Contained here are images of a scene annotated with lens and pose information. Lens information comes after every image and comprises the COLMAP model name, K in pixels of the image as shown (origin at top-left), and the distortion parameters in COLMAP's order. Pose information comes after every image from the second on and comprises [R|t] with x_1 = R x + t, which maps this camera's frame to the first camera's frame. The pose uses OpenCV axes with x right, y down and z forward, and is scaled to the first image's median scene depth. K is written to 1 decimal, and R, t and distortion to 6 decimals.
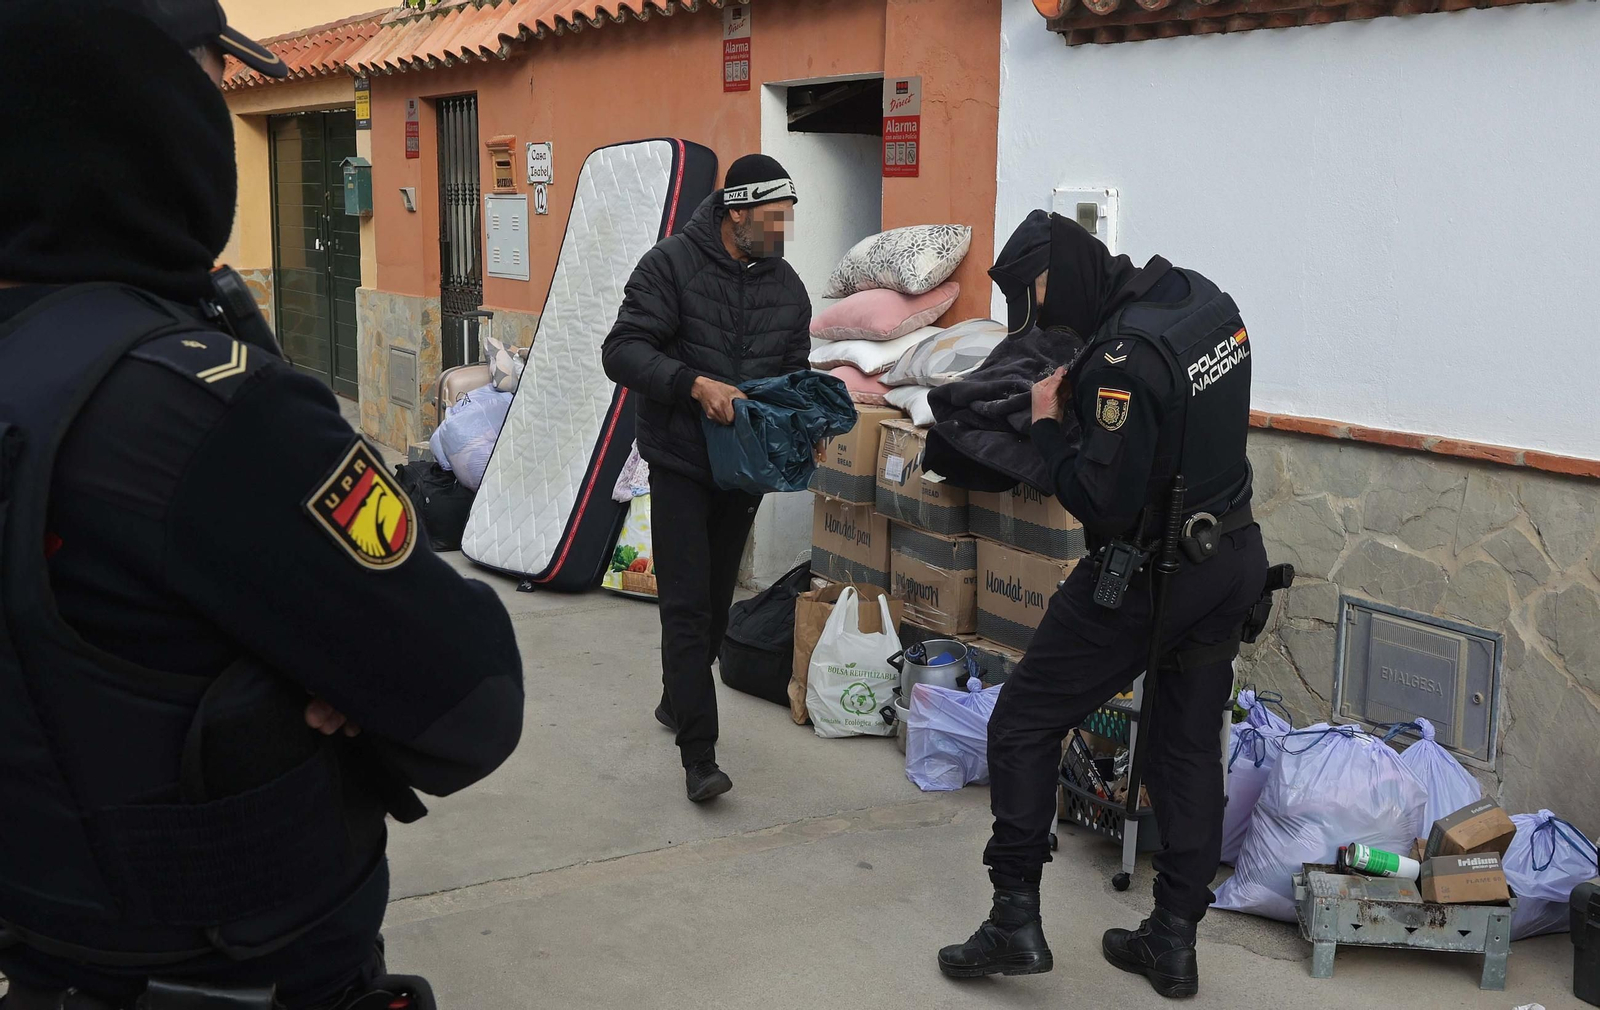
lens RADIAL K [[1995.3, 0, 743.0], [0, 1995.3, 556.1], [0, 0, 1]] dist [0.010470, 0.011153]
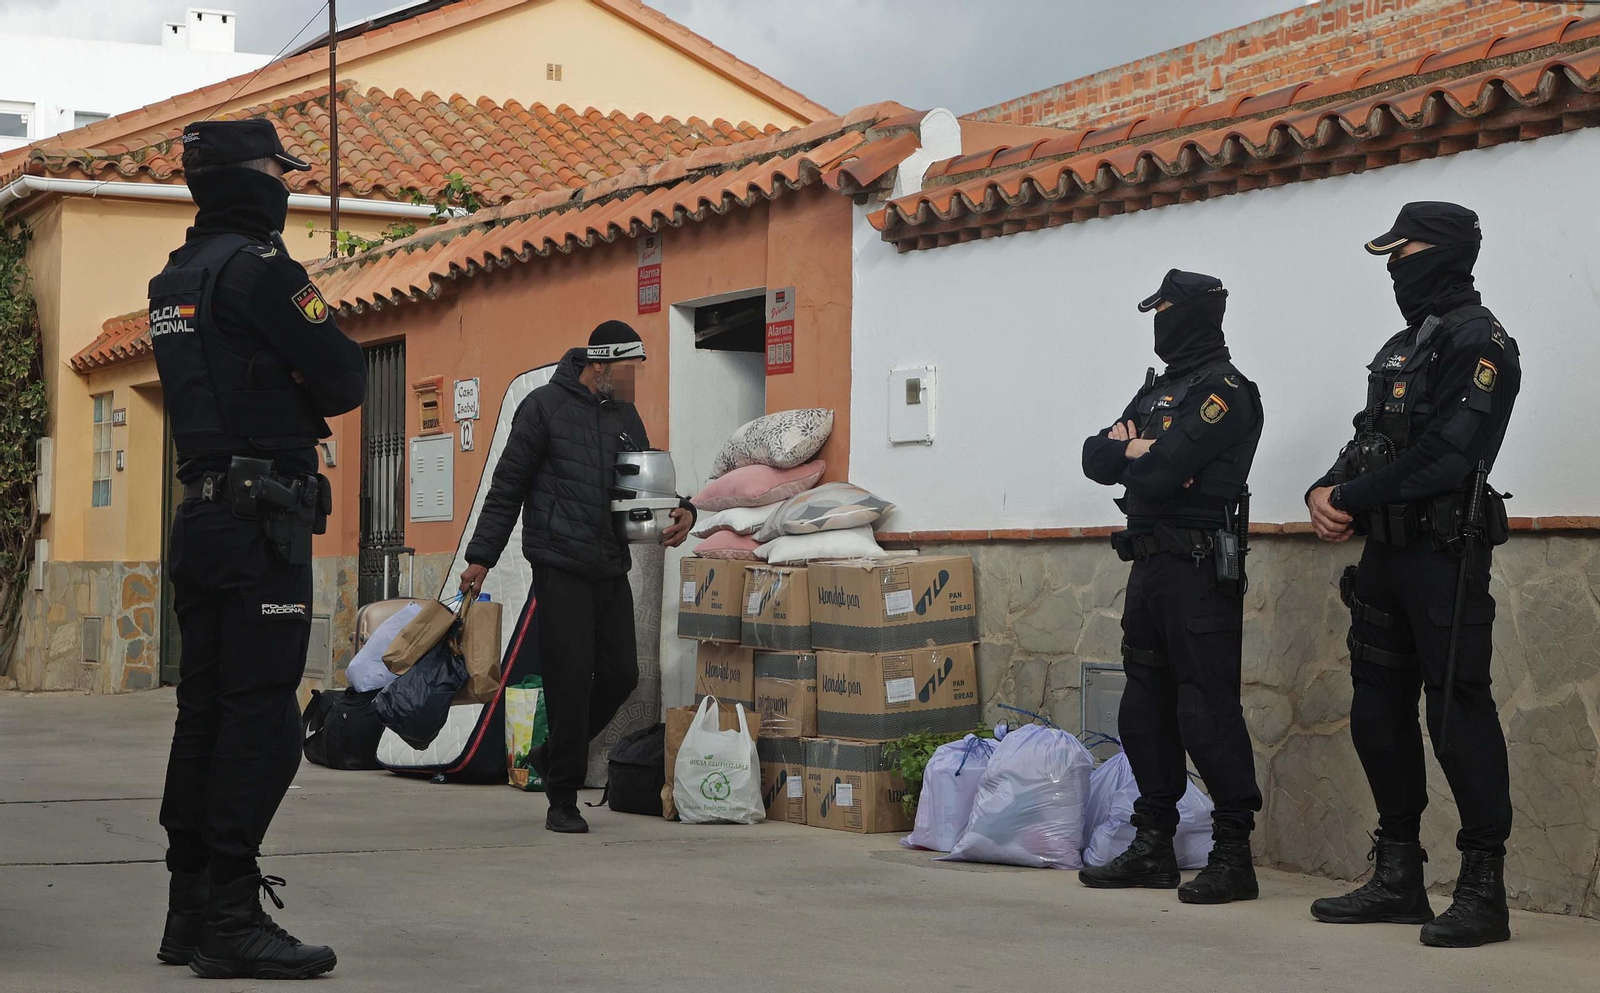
lens RADIAL K [[3294.7, 0, 612.1], [0, 3294.7, 472.8], [0, 0, 1]] dist [0.002225, 0.276213]
pose [[0.997954, 0.004715, -0.063761, 0.101509], [-0.018895, 0.974481, -0.223675, 0.276445], [0.061079, 0.224422, 0.972576, -0.785017]]
